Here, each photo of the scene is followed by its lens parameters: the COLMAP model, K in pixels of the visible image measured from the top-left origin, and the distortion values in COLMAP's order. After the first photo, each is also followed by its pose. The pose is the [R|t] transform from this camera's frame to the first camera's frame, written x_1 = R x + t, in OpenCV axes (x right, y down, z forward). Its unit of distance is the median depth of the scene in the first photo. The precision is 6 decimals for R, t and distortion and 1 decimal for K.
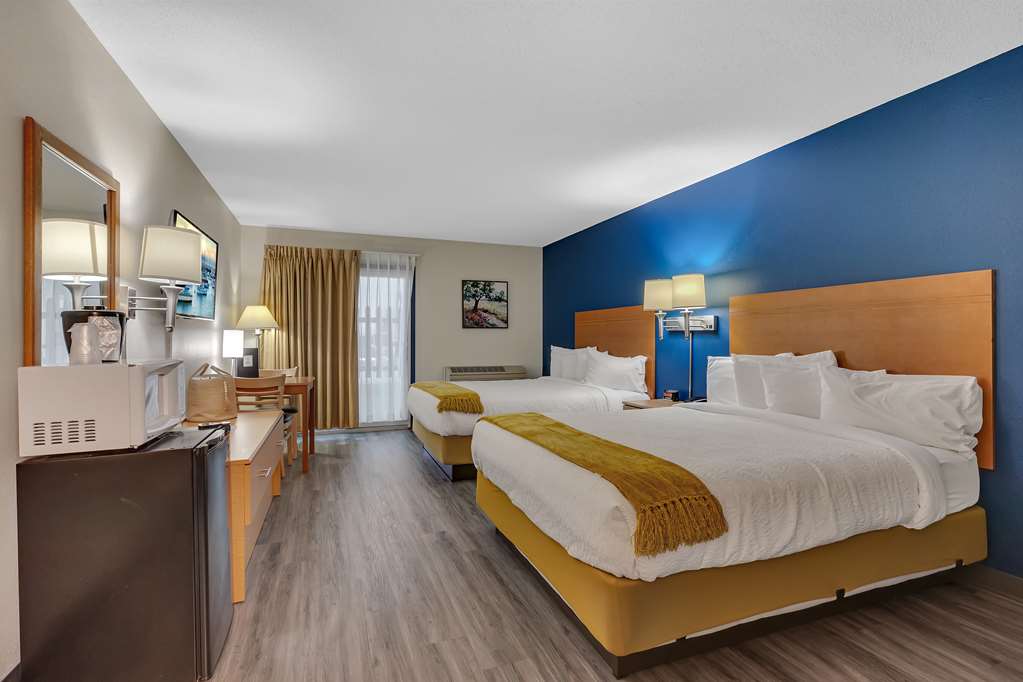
lens RADIAL K [[482.7, 0, 509.3], [0, 482.7, 338.2], [0, 0, 1]] dist [0.009557, 0.000274]
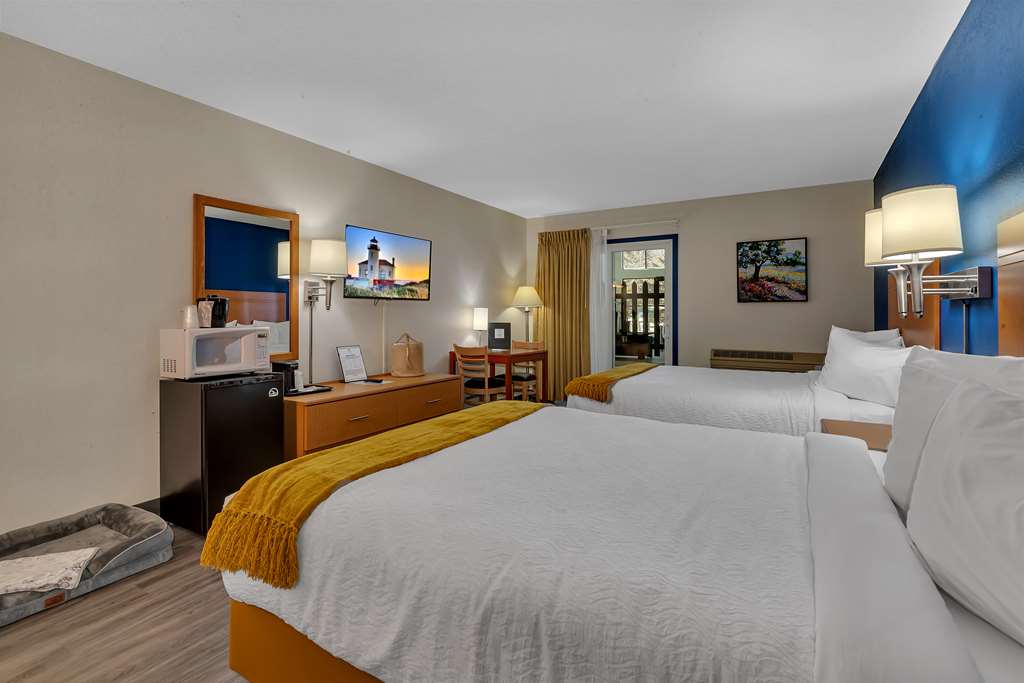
lens RADIAL K [[484.8, 0, 514.5], [0, 484.8, 313.9], [0, 0, 1]] dist [0.002980, 0.000552]
pose [[0.627594, -0.000677, -0.778541, 0.553144], [-0.001261, 0.999997, -0.001885, 0.000969], [0.778540, 0.002165, 0.627591, 0.370605]]
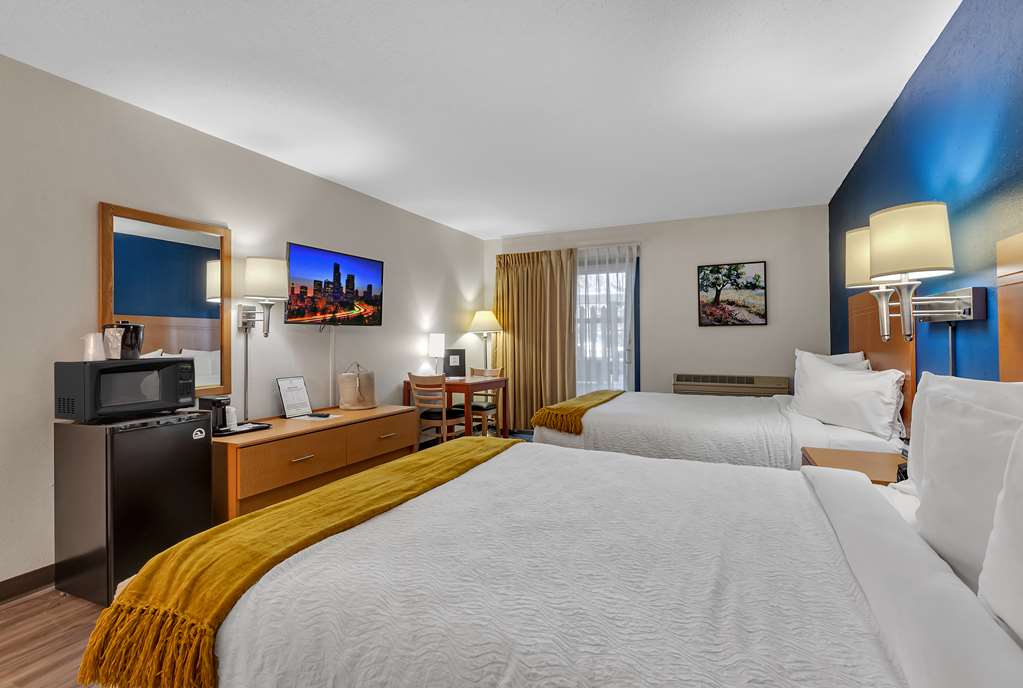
lens RADIAL K [[486.9, 0, 513.2], [0, 486.9, 336.7], [0, 0, 1]] dist [0.002892, 0.000424]
pose [[0.698779, -0.009871, -0.715270, 0.487796], [0.006911, 0.999951, -0.007047, -0.000230], [0.715305, -0.000019, 0.698813, 0.399448]]
